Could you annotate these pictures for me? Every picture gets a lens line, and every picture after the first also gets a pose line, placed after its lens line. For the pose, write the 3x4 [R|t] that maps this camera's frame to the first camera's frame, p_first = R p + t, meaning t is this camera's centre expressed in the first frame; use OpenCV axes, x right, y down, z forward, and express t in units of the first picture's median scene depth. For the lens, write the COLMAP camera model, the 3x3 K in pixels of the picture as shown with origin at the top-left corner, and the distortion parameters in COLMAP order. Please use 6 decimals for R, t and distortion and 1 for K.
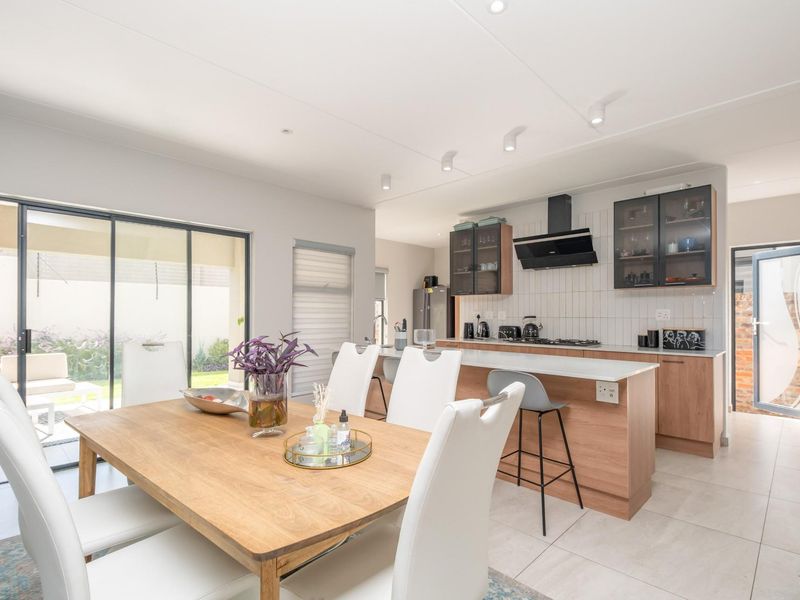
lens RADIAL K [[412.5, 0, 390.1], [0, 412.5, 313.4], [0, 0, 1]] dist [0.015675, -0.001750]
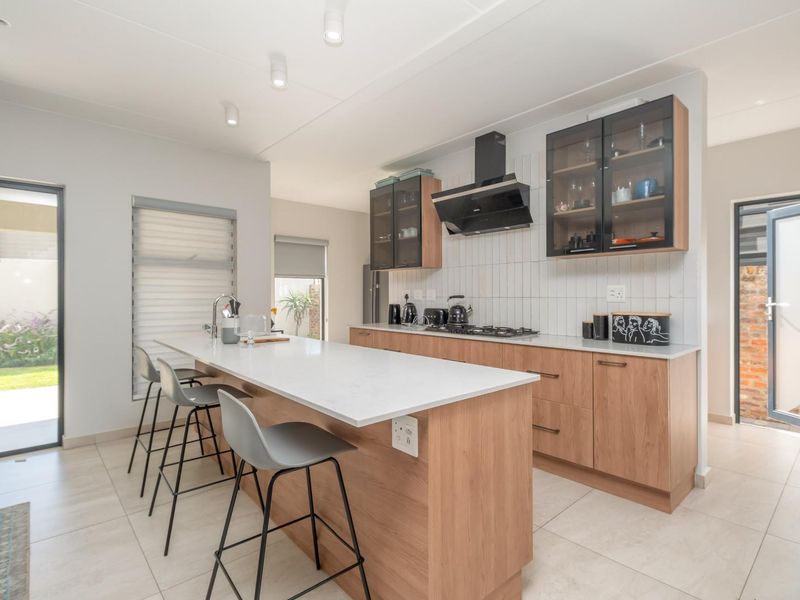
lens RADIAL K [[412.5, 0, 397.7], [0, 412.5, 296.6], [0, 0, 1]] dist [0.015675, -0.001750]
pose [[0.998073, -0.002392, -0.062004, 0.311715], [0.002799, 0.999975, 0.006476, 0.003343], [0.061987, -0.006637, 0.998055, 0.260006]]
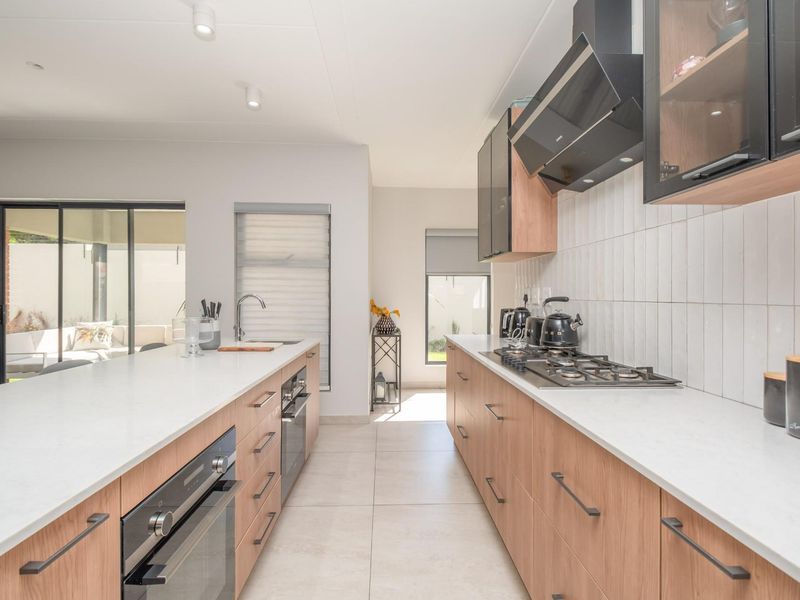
lens RADIAL K [[411.8, 0, 401.5], [0, 411.8, 298.7], [0, 0, 1]] dist [0.012096, -0.000049]
pose [[0.731779, 0.005065, -0.681523, 0.583029], [-0.000347, 0.999975, 0.007059, 0.005639], [0.681542, -0.004930, 0.731763, 0.629516]]
